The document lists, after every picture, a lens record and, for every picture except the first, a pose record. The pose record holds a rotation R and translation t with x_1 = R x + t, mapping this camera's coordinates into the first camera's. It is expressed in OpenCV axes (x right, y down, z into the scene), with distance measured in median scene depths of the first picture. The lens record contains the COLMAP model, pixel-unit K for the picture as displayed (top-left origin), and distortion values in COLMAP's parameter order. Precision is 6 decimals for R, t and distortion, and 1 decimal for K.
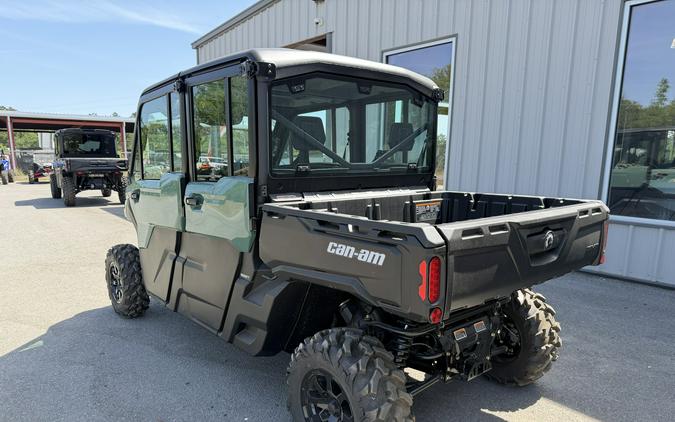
lens RADIAL K [[476.9, 0, 335.8], [0, 476.9, 232.6], [0, 0, 1]] dist [0.038539, -0.004994]
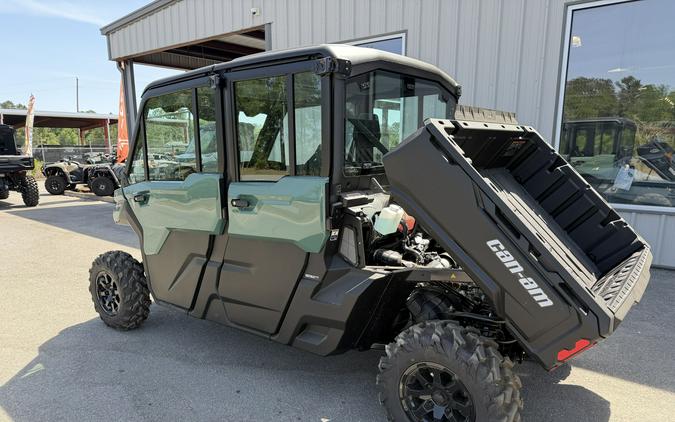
lens RADIAL K [[476.9, 0, 335.8], [0, 476.9, 232.6], [0, 0, 1]] dist [0.038539, -0.004994]
pose [[0.981208, -0.049891, 0.186392, -0.263907], [0.046825, 0.998686, 0.020820, -0.014645], [-0.187185, -0.011701, 0.982255, 0.021160]]
